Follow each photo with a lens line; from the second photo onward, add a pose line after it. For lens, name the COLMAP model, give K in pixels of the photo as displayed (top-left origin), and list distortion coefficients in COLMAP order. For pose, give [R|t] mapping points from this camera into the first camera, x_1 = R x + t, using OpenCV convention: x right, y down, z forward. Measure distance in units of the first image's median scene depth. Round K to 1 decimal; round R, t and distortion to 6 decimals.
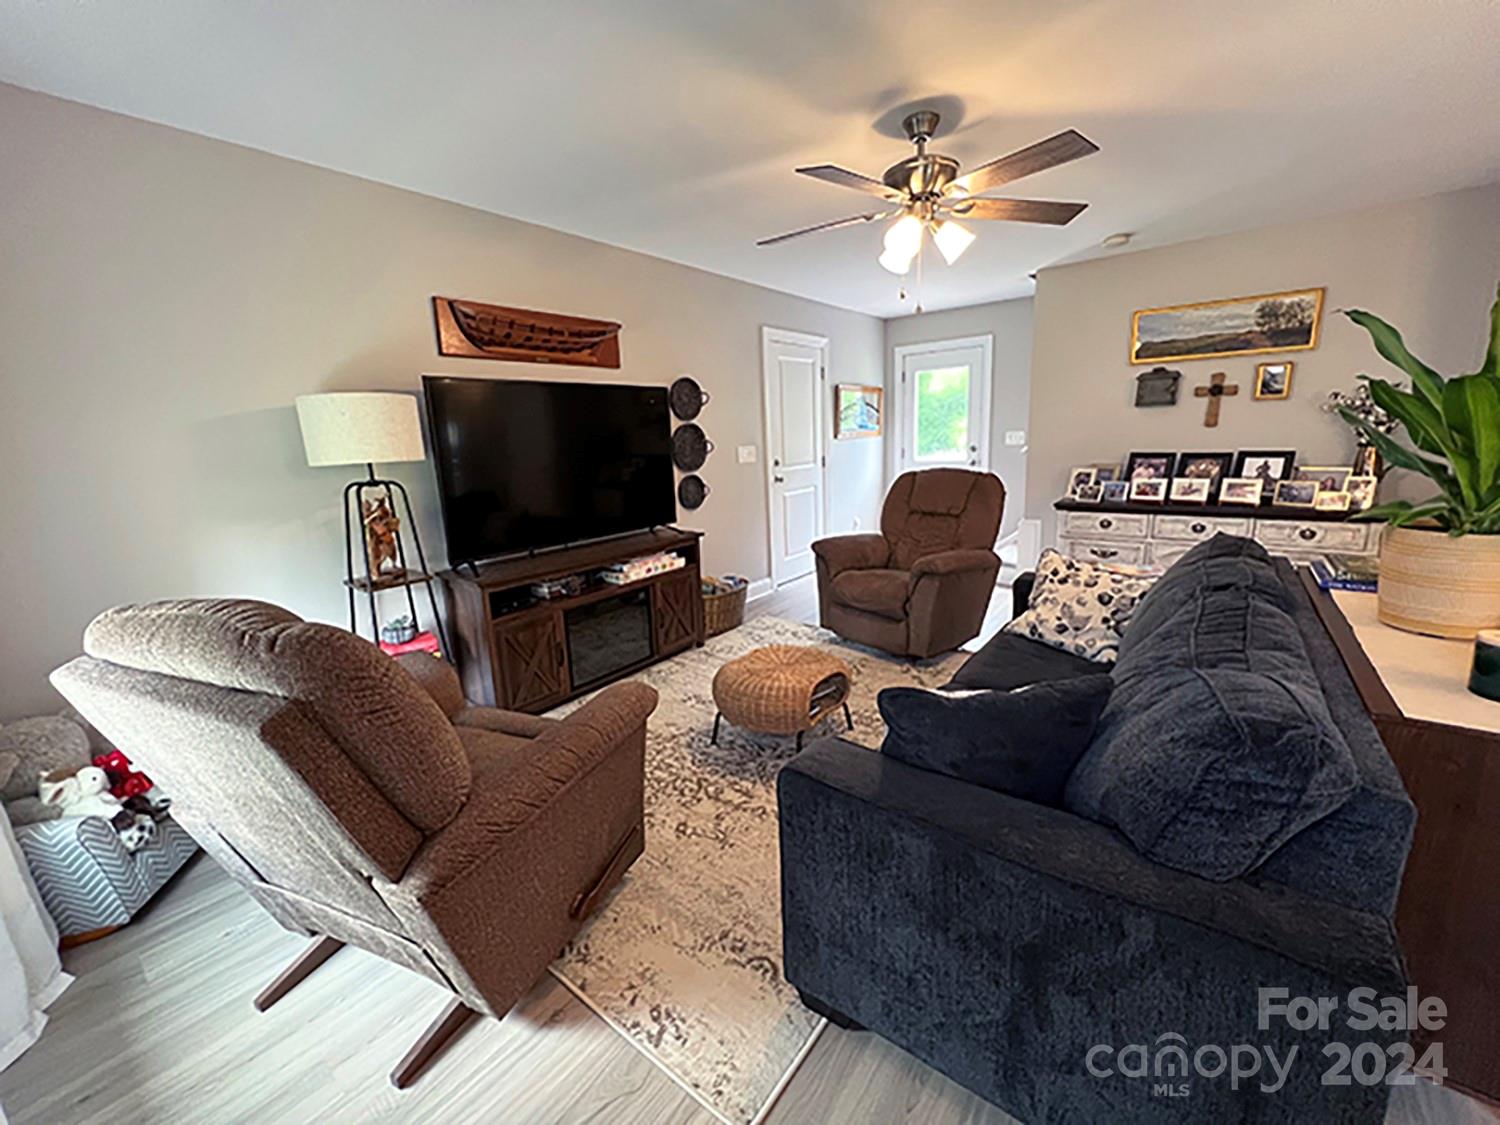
lens RADIAL K [[596.5, 0, 750.0], [0, 596.5, 562.5], [0, 0, 1]] dist [-0.001636, 0.000363]
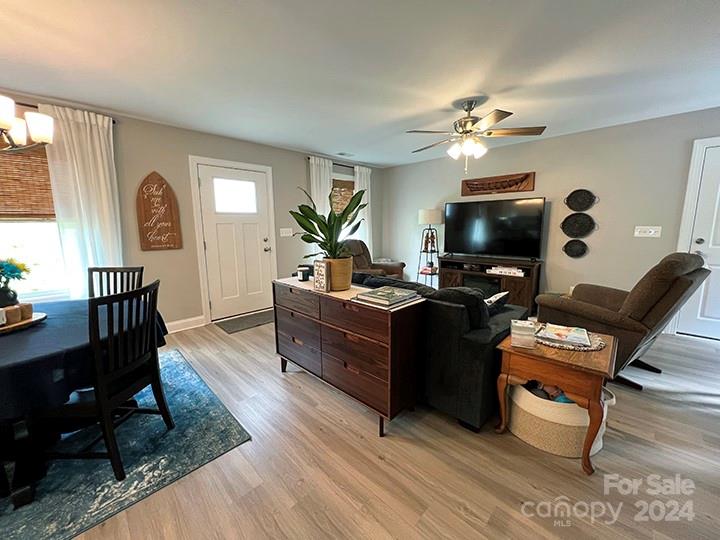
lens RADIAL K [[286.3, 0, 360.0], [0, 286.3, 270.0], [0, 0, 1]] dist [-0.001636, 0.000363]
pose [[-0.104000, 0.201893, -0.973870, 1.081313], [-0.202804, 0.954302, 0.219493, -0.141105], [0.973681, 0.220332, -0.058303, 0.484735]]
